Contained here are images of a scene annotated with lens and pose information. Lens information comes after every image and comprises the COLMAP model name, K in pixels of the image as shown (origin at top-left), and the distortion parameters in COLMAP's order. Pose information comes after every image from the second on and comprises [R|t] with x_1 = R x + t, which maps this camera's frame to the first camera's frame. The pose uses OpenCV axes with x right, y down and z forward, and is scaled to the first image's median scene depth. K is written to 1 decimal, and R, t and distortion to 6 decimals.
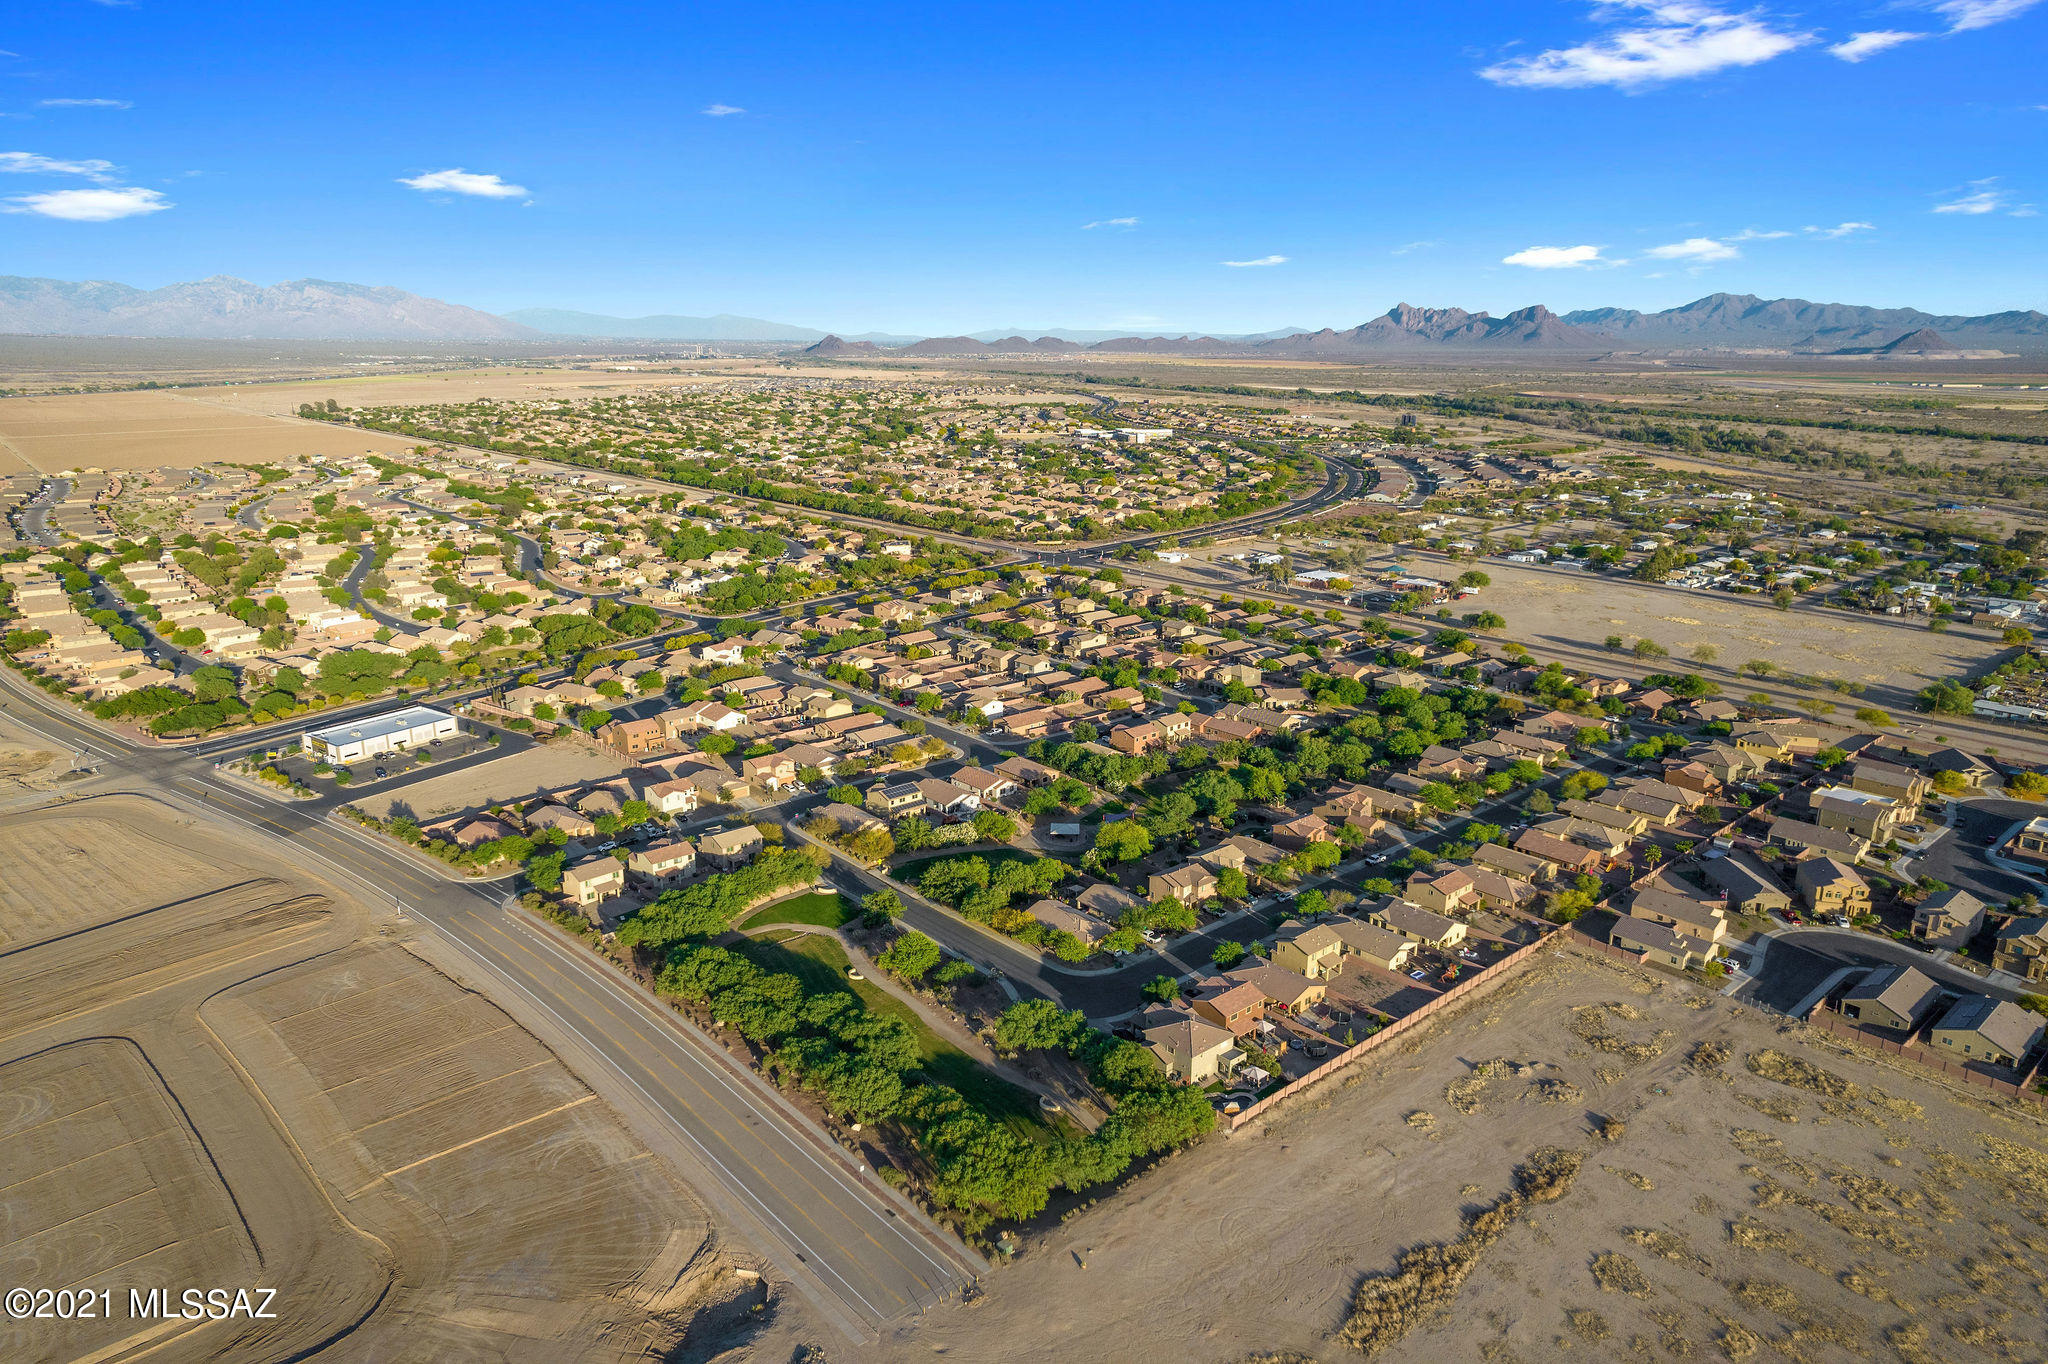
lens RADIAL K [[1301.2, 0, 1011.5], [0, 1301.2, 700.6], [0, 0, 1]] dist [-0.078789, 0.070009]
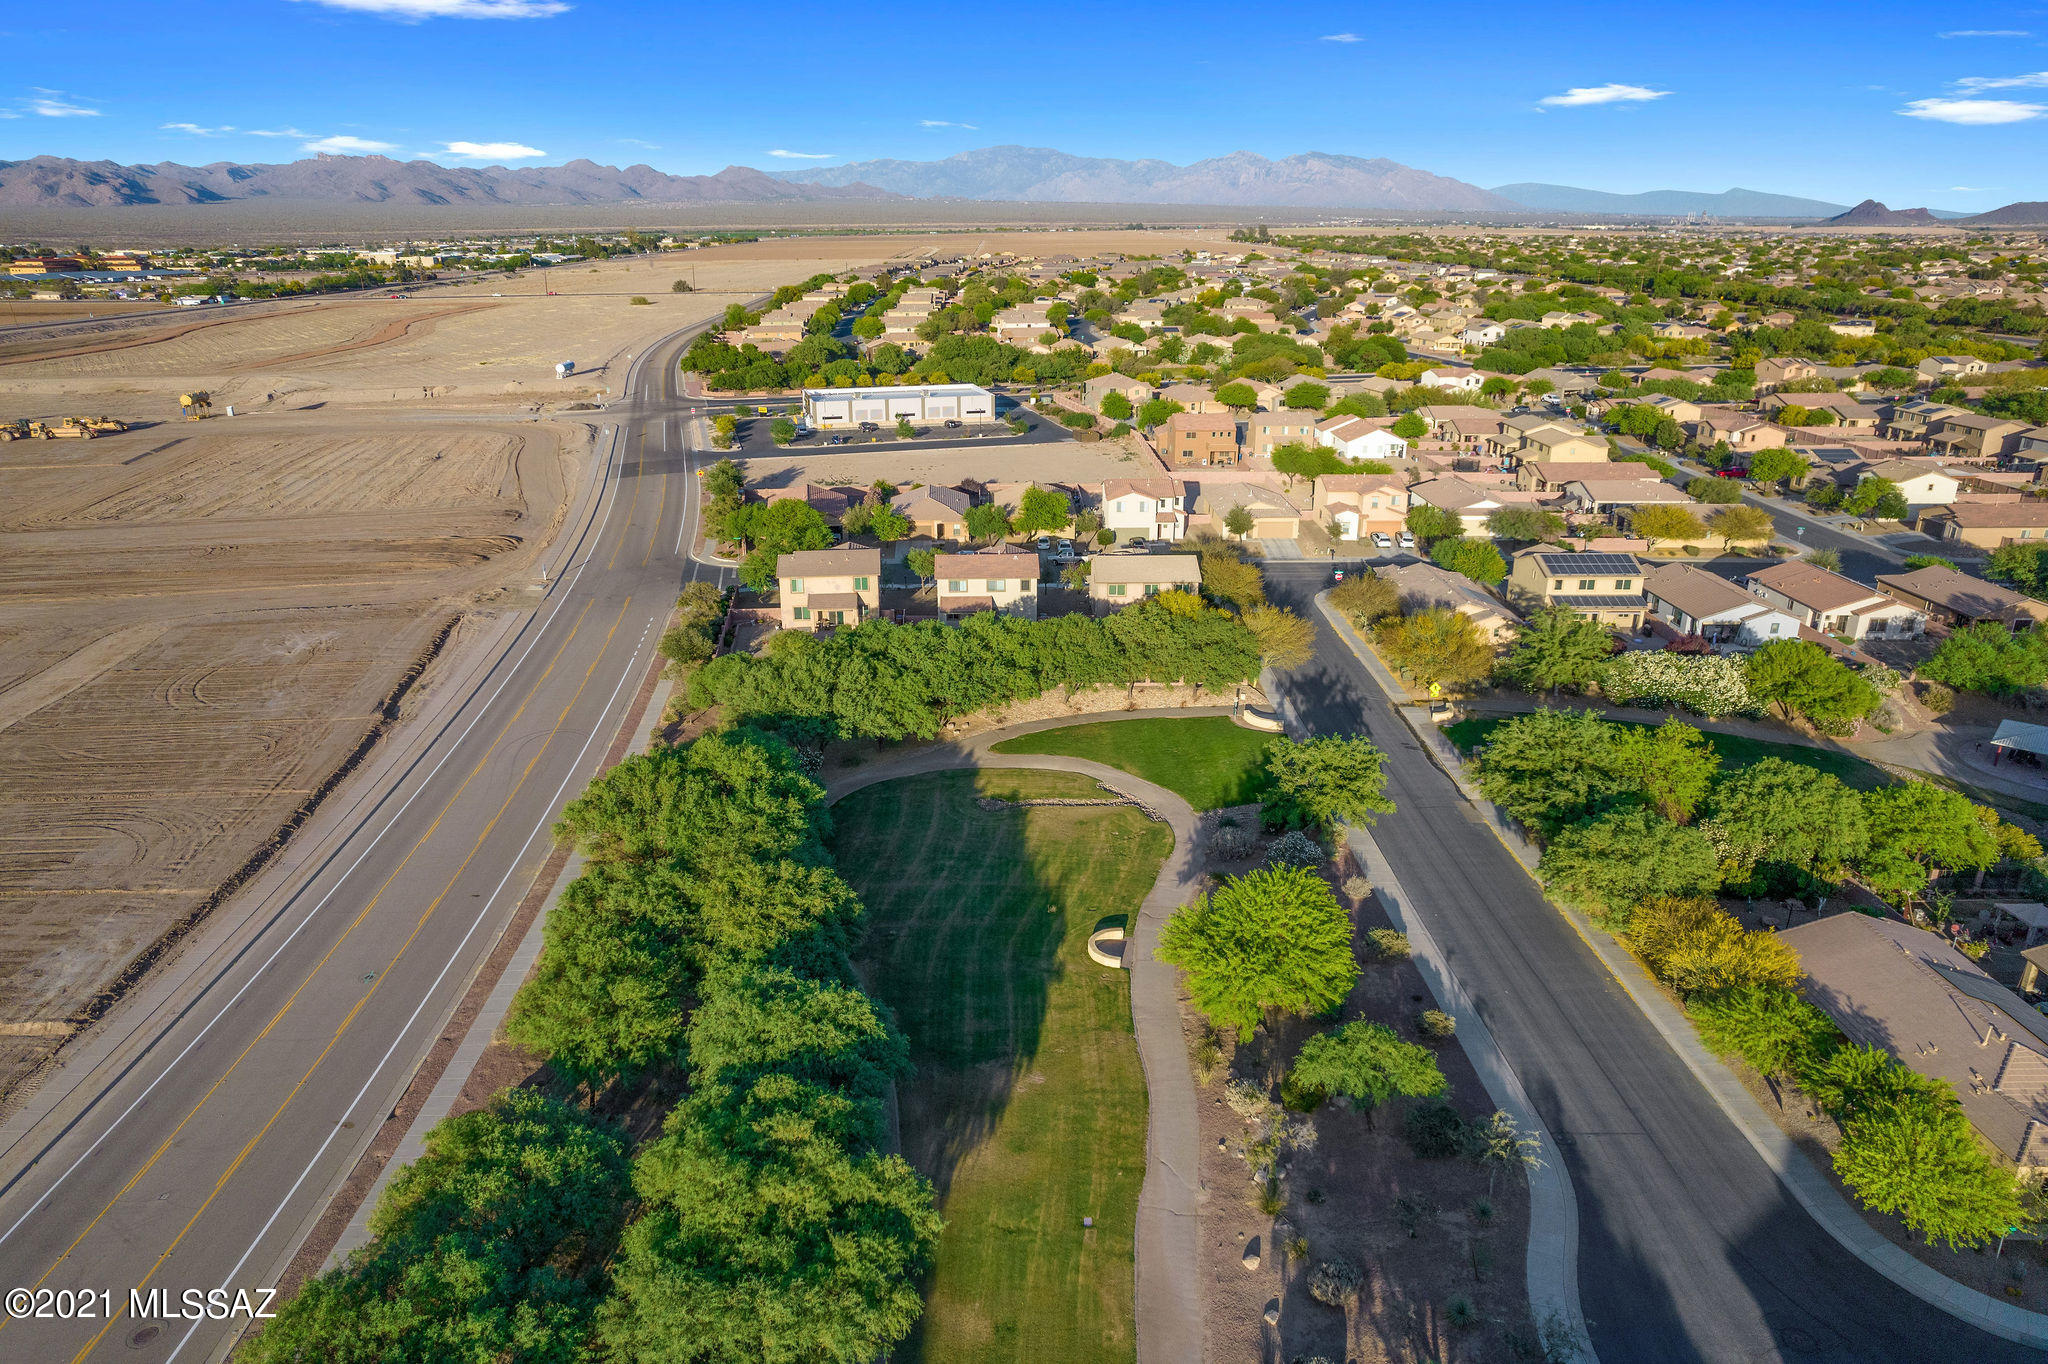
lens RADIAL K [[1301.2, 0, 1011.5], [0, 1301.2, 700.6], [0, 0, 1]] dist [-0.078789, 0.070009]
pose [[0.765999, 0.222890, -0.602964, 0.030682], [-0.169148, 0.974798, 0.145457, 0.083258], [0.620189, -0.009430, 0.784395, 0.559911]]
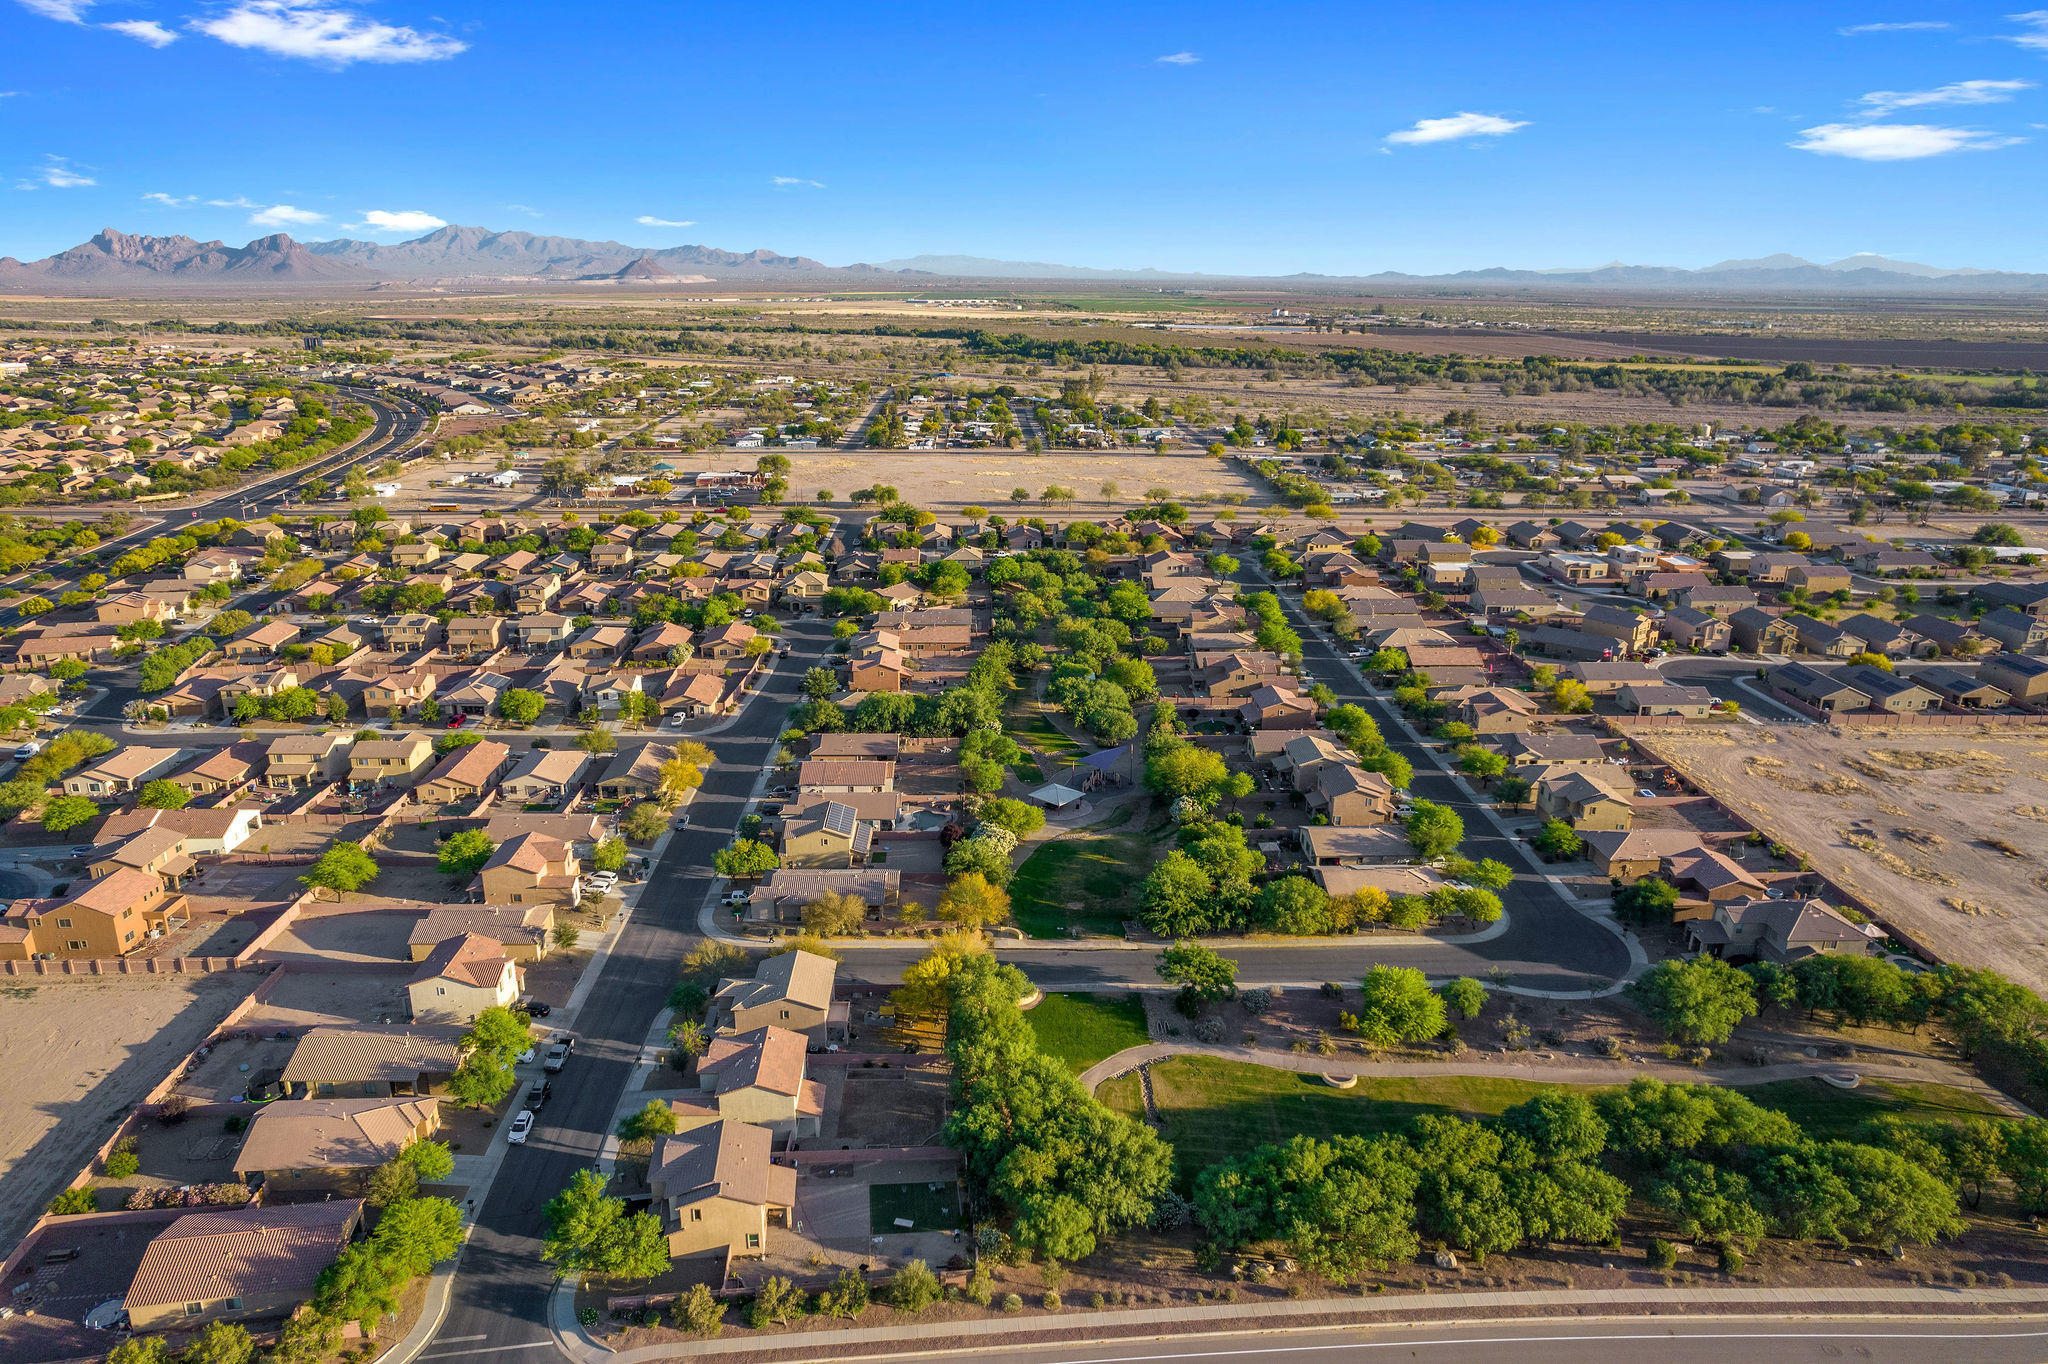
lens RADIAL K [[1301.2, 0, 1011.5], [0, 1301.2, 700.6], [0, 0, 1]] dist [-0.078789, 0.070009]
pose [[0.639599, -0.239770, 0.730358, -0.456994], [0.203635, 0.969016, 0.139789, -0.050888], [-0.741246, 0.059317, 0.668608, 0.539579]]
